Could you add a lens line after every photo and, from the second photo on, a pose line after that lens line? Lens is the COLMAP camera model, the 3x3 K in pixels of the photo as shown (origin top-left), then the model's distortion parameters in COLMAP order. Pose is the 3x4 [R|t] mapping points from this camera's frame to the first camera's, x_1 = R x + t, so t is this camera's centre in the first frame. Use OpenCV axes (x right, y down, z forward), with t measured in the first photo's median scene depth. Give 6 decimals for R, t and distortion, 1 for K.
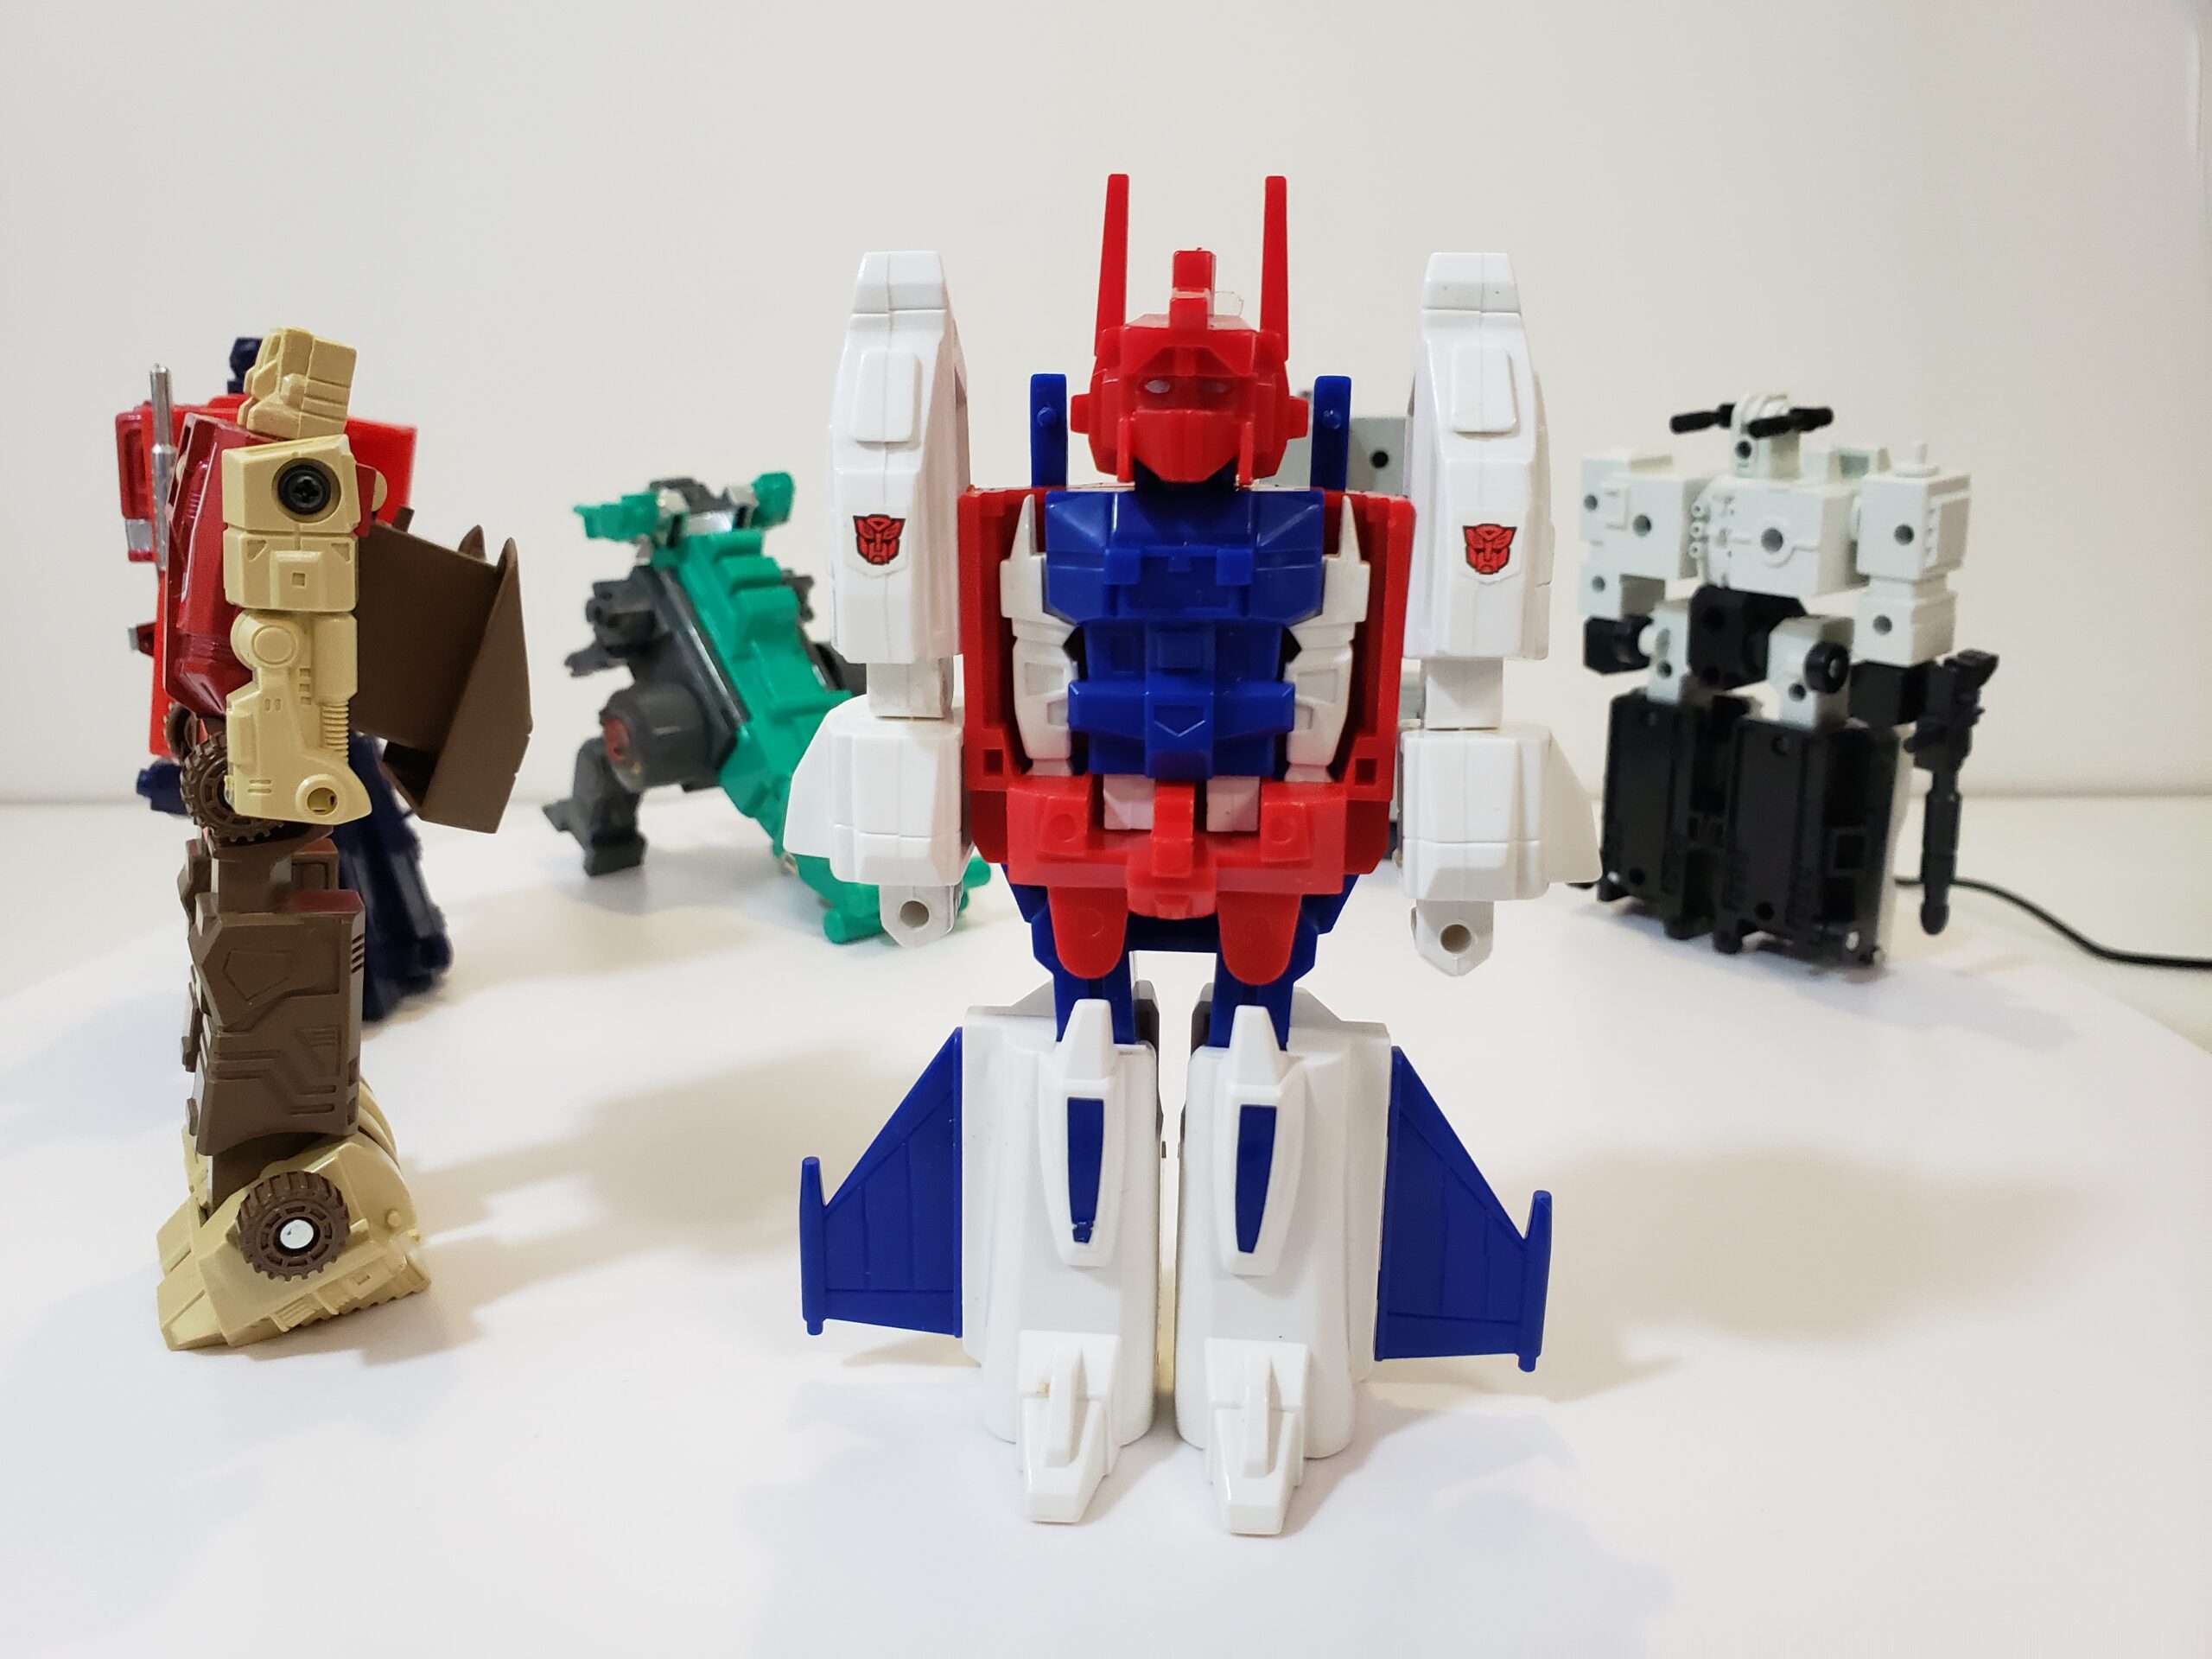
lens RADIAL K [[1814.6, 0, 1091.2], [0, 1814.6, 847.5], [0, 0, 1]] dist [0.179892, -0.589520]
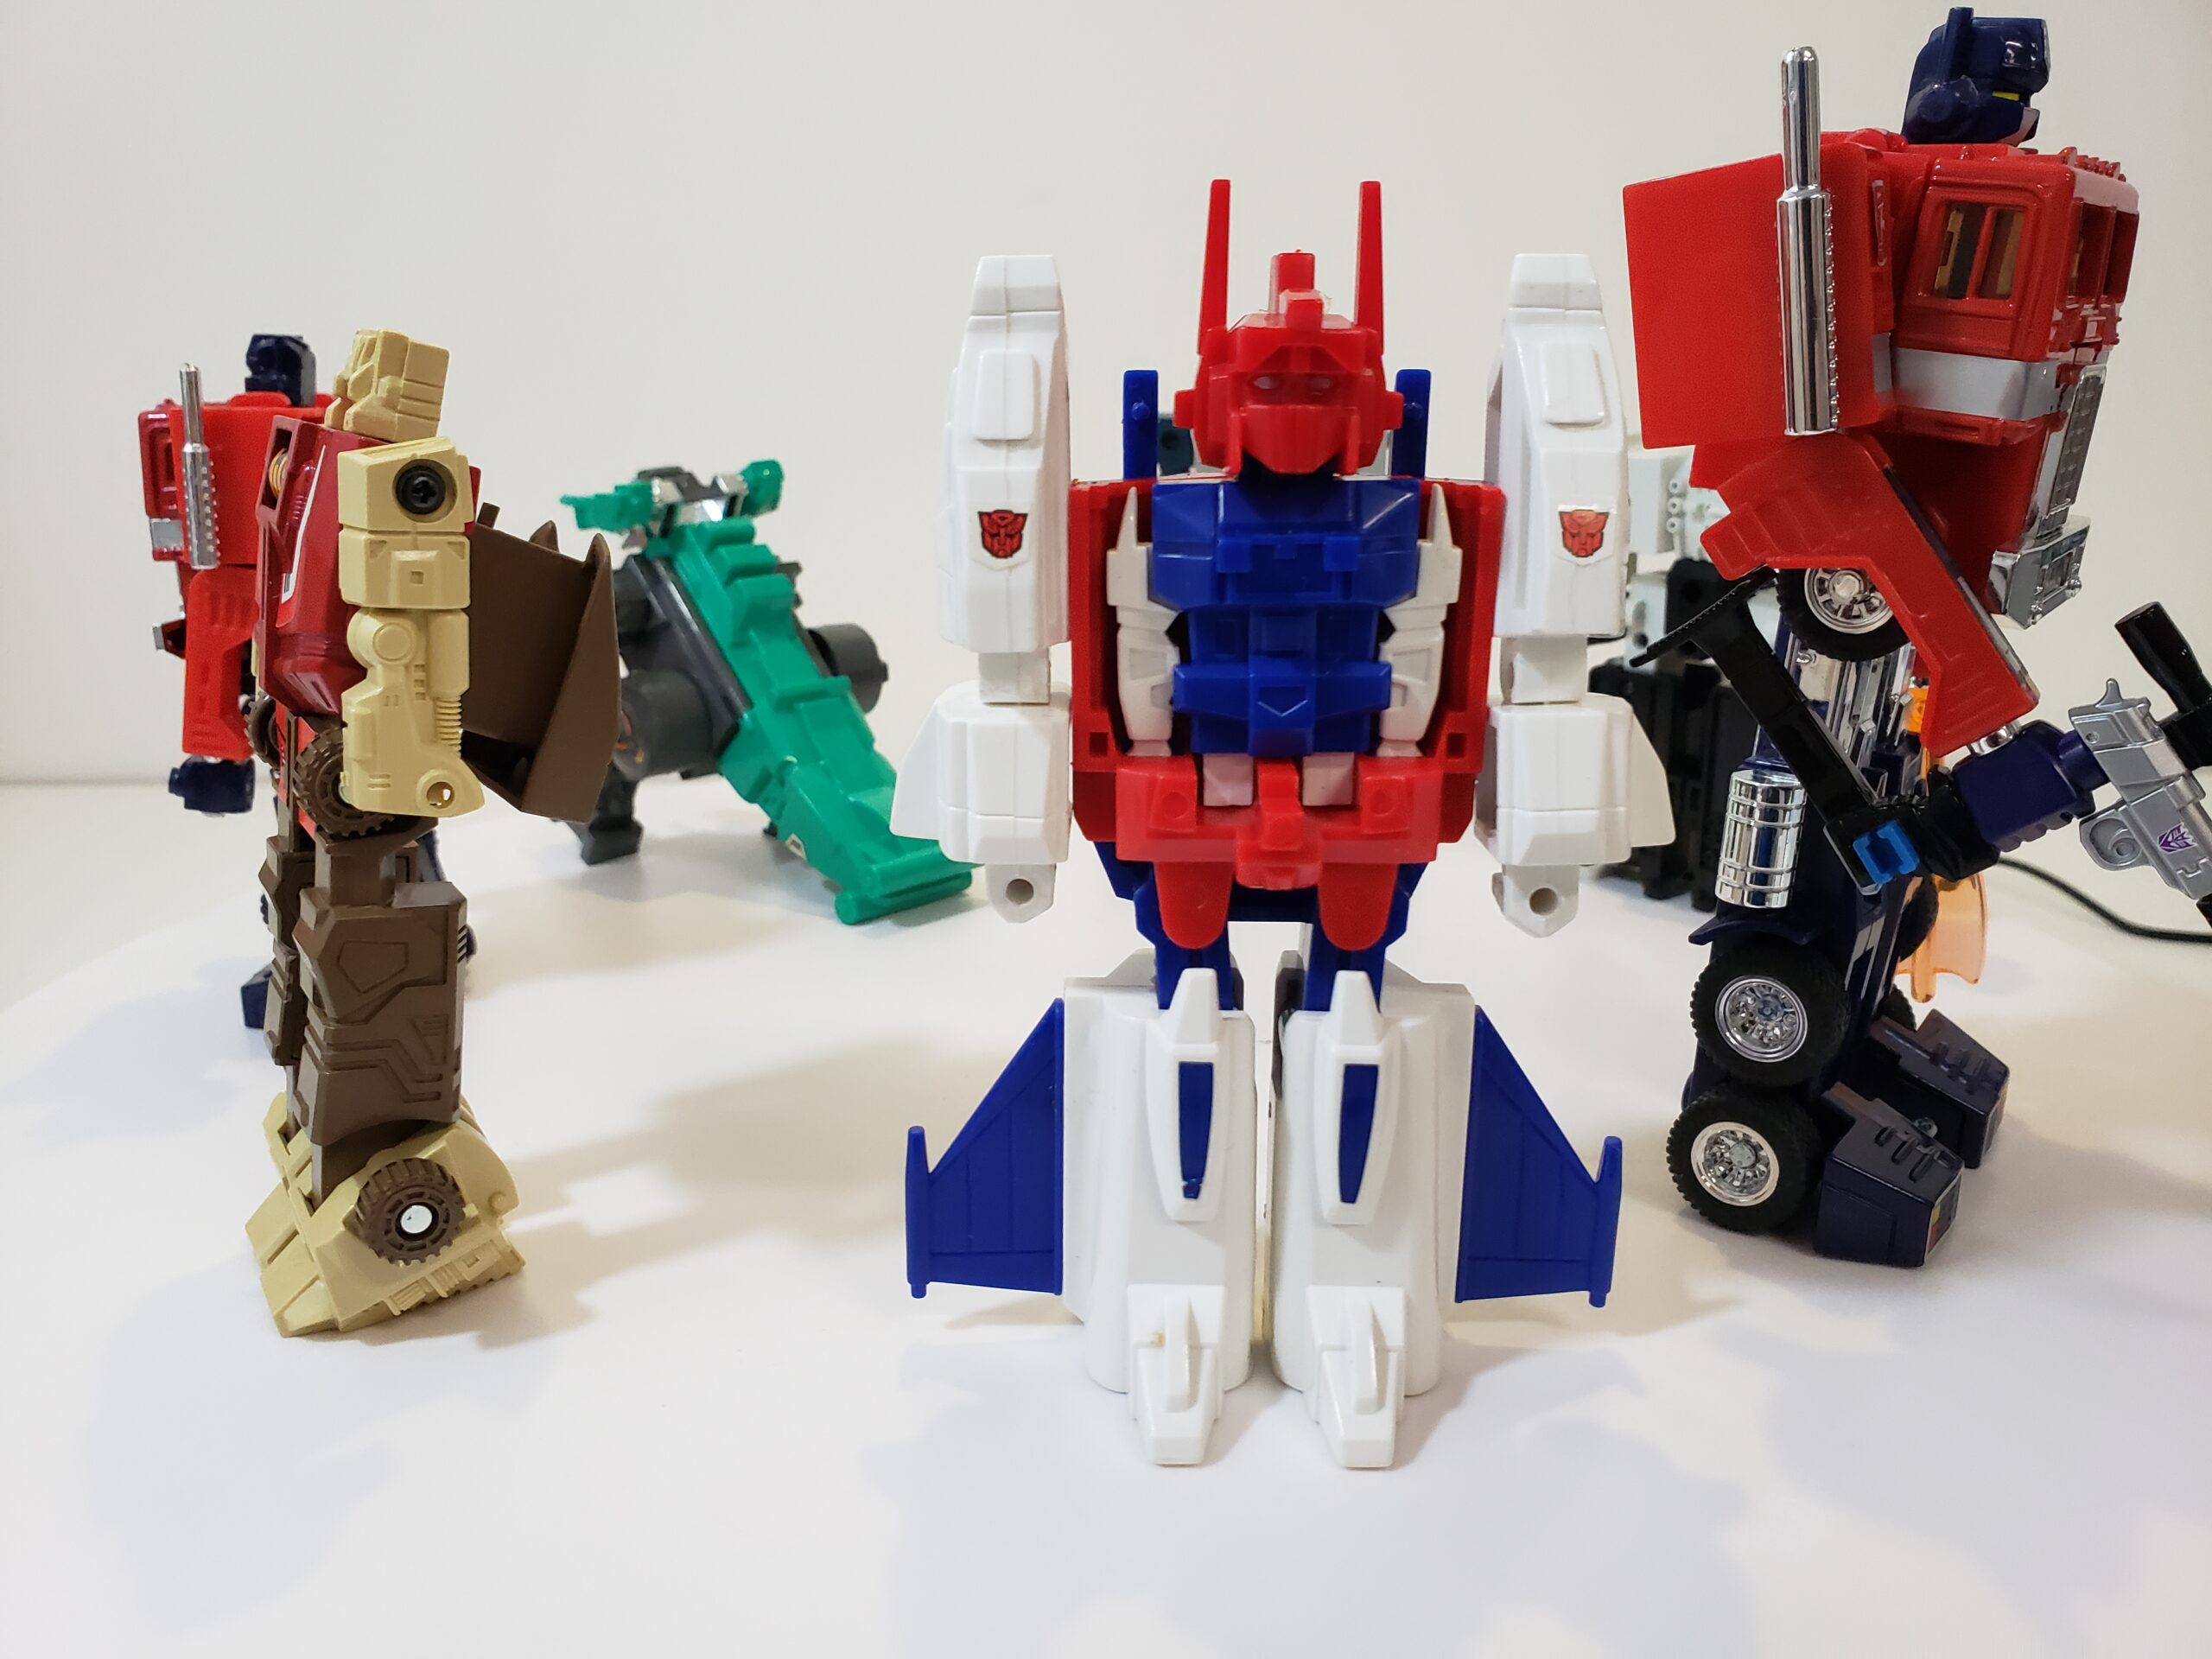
lens RADIAL K [[1814.6, 0, 1091.2], [0, 1814.6, 847.5], [0, 0, 1]] dist [0.179892, -0.589520]
pose [[0.998482, -0.023217, 0.049939, -0.113993], [0.022615, 0.999665, 0.012594, -0.000739], [-0.050215, -0.011445, 0.998673, -0.045738]]
